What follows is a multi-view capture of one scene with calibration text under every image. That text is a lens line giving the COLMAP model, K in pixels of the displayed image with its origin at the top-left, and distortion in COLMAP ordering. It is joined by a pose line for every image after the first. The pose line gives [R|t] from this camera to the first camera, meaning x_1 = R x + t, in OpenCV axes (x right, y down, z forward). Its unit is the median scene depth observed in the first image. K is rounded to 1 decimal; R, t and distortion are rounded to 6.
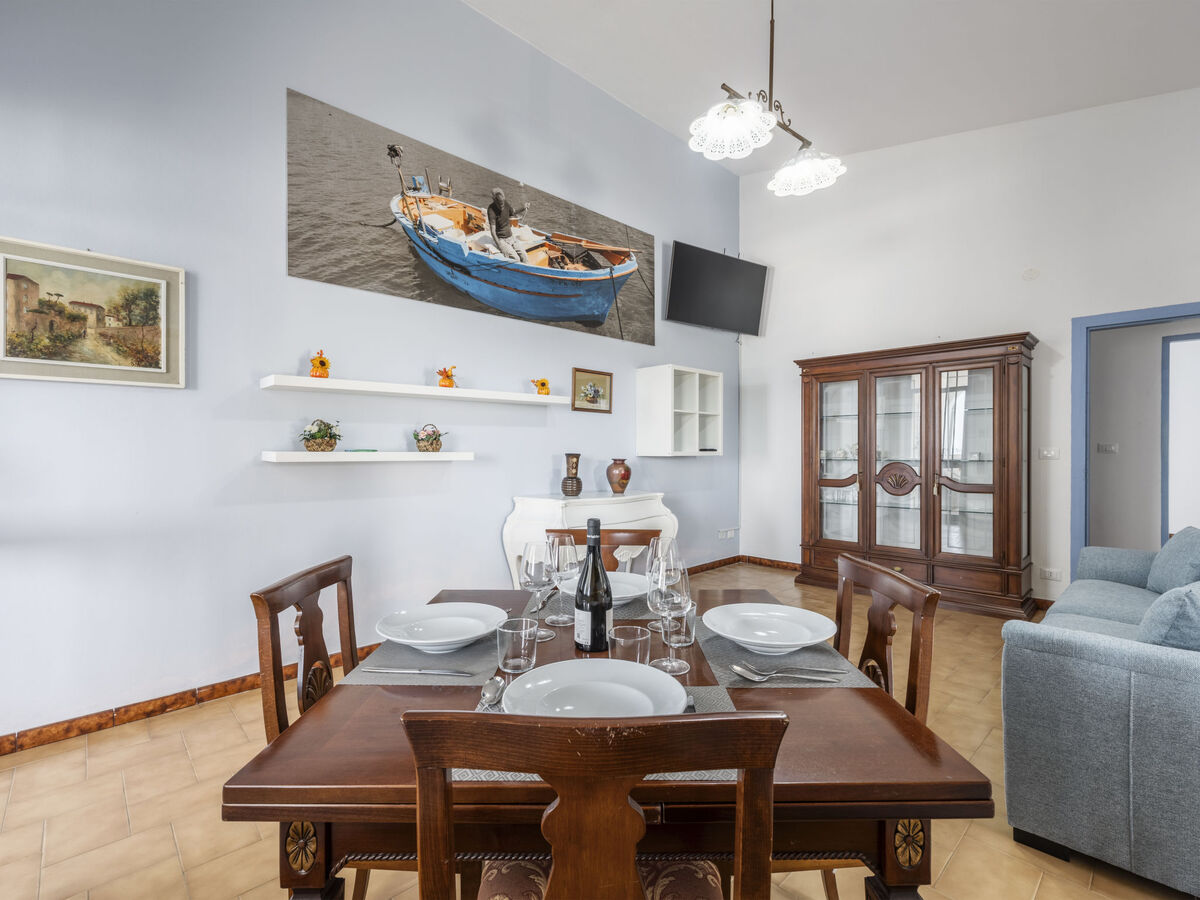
lens RADIAL K [[571.5, 0, 610.4], [0, 571.5, 446.8], [0, 0, 1]] dist [0.006284, -0.000550]
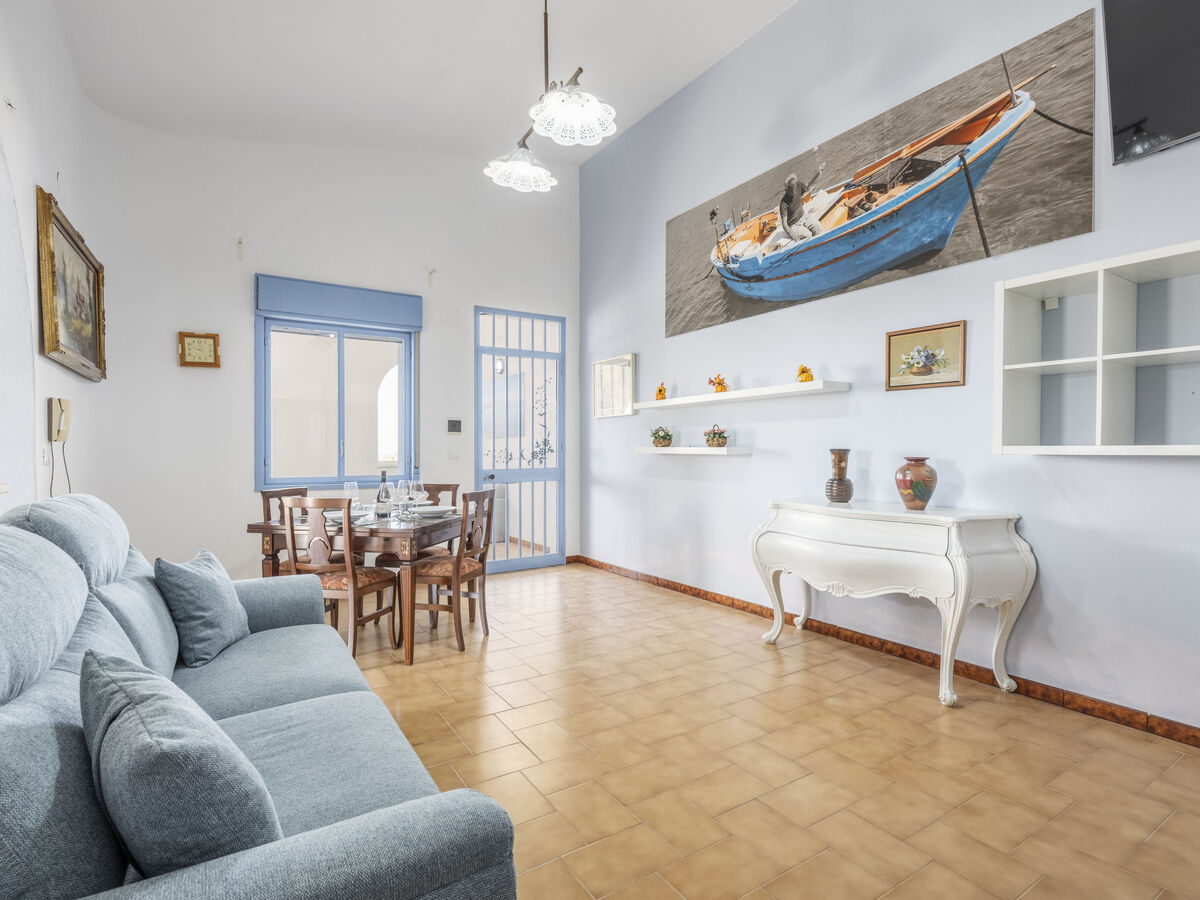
lens RADIAL K [[600.3, 0, 600.1], [0, 600.3, 459.6], [0, 0, 1]] dist [-0.006799, 0.000338]
pose [[-0.207277, 0.015469, -0.978160, 0.864954], [0.005258, 0.999878, 0.014698, 0.013374], [0.978268, -0.002097, -0.207333, 0.888831]]
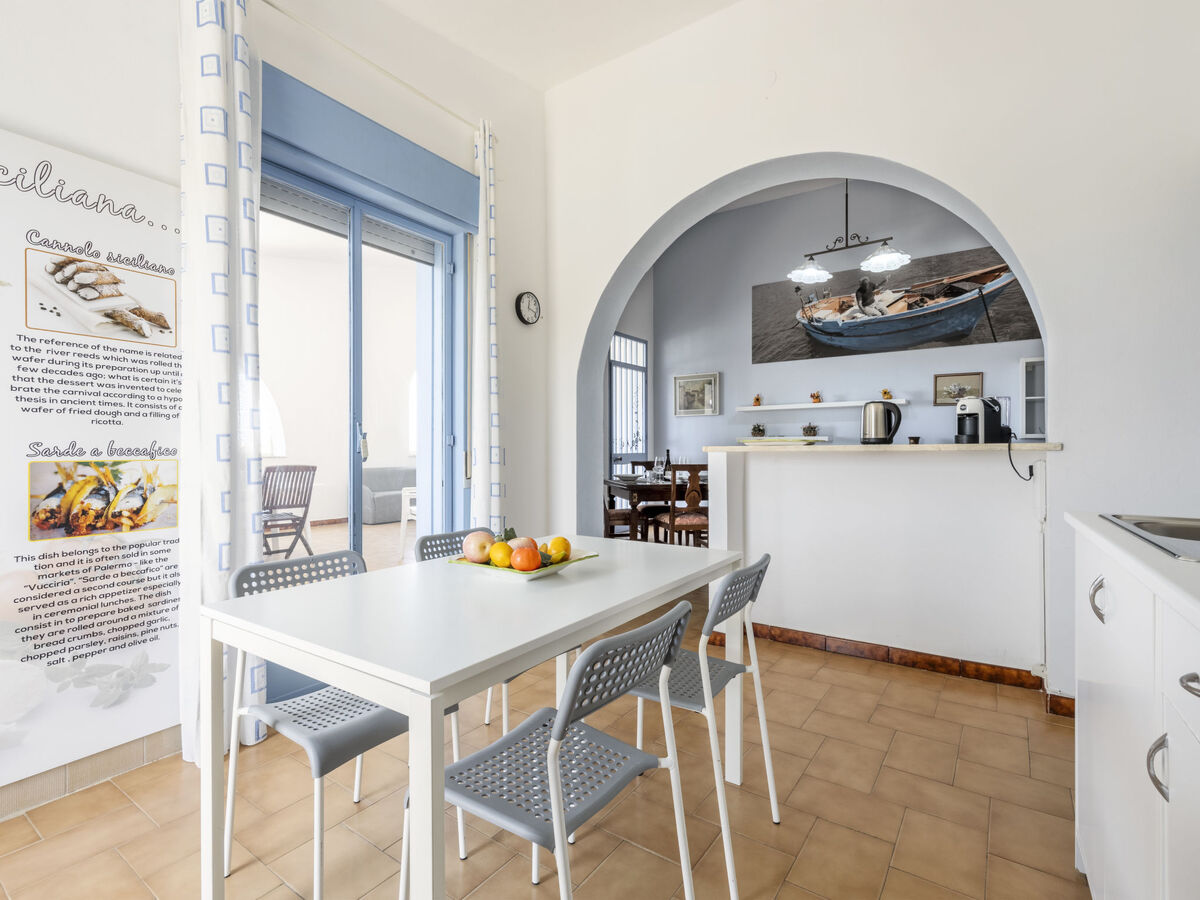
lens RADIAL K [[571.5, 0, 599.7], [0, 571.5, 445.0], [0, 0, 1]] dist [0.006284, -0.000550]
pose [[0.179661, -0.005179, -0.983715, 1.283511], [0.003787, 0.999982, -0.004573, 0.038388], [0.983721, -0.002904, 0.179677, -0.049728]]
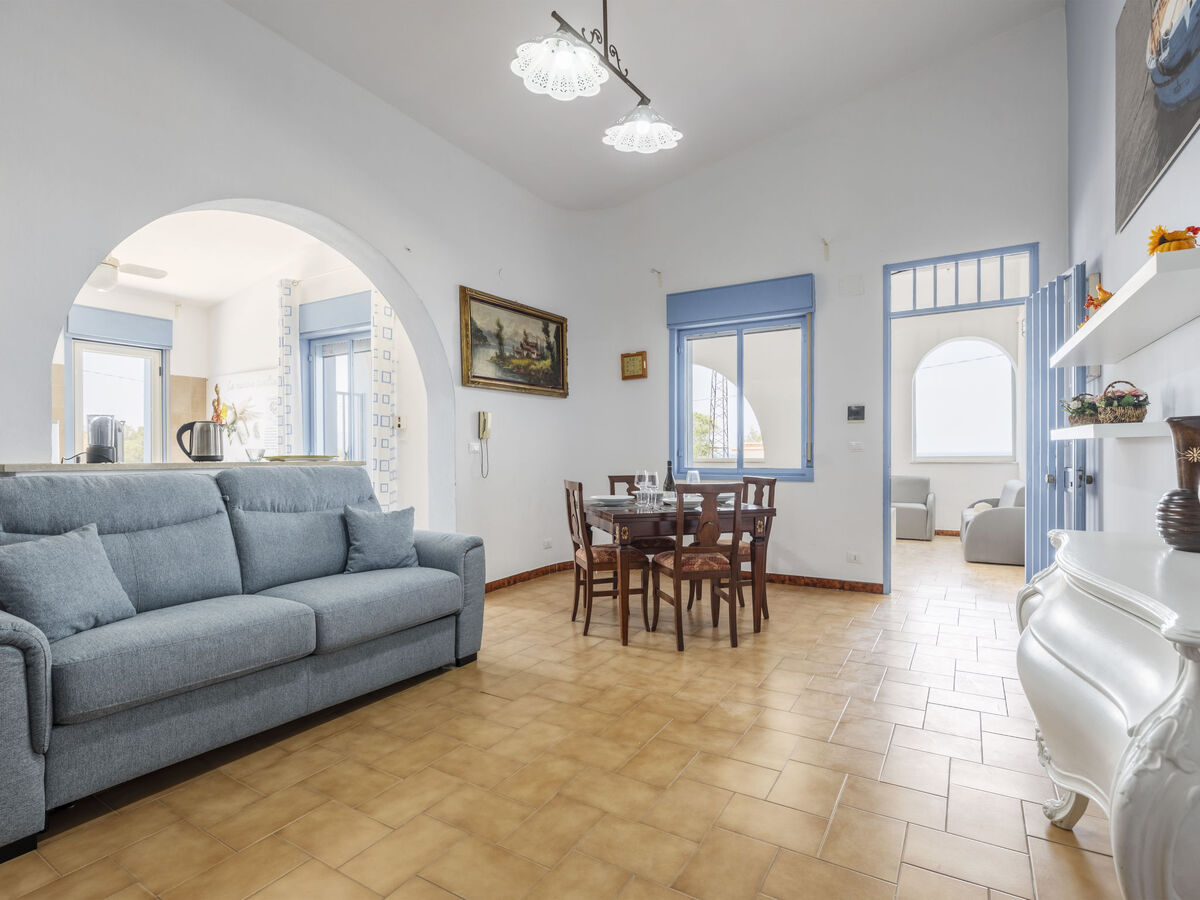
lens RADIAL K [[600.3, 0, 599.7], [0, 600.3, 455.6], [0, 0, 1]] dist [-0.006799, 0.000338]
pose [[-0.970354, 0.009183, -0.241513, 0.346892], [0.007704, 0.999945, 0.007068, 0.025882], [0.241565, 0.004998, -0.970372, 1.304524]]
